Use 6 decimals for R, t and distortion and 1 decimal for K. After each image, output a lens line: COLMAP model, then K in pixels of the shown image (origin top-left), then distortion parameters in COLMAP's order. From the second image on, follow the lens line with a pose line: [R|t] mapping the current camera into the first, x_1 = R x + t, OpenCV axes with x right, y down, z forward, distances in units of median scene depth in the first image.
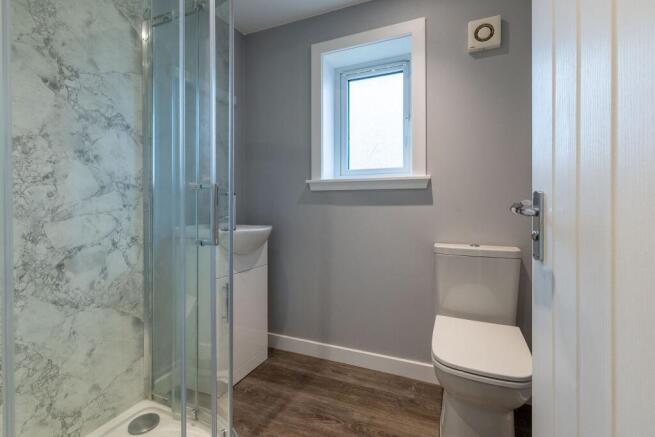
lens RADIAL K [[286.9, 0, 328.4], [0, 286.9, 216.2], [0, 0, 1]] dist [-0.001560, 0.000098]
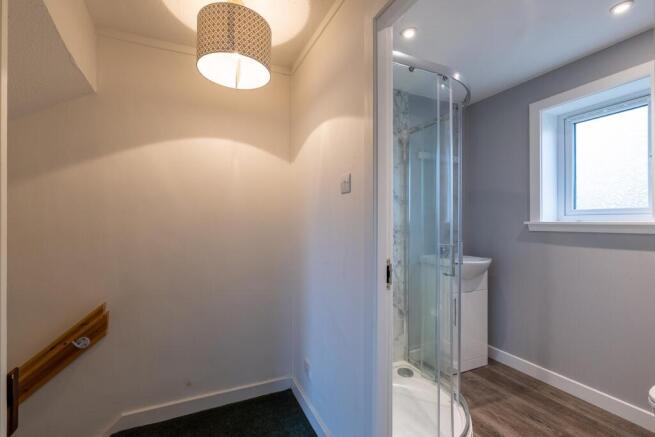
lens RADIAL K [[286.9, 0, 328.4], [0, 286.9, 216.2], [0, 0, 1]] dist [-0.001560, 0.000098]
pose [[0.743318, -0.012021, -0.668831, 0.140043], [-0.021364, 0.998902, -0.041697, -0.104327], [0.668597, 0.045283, 0.742245, -0.513278]]
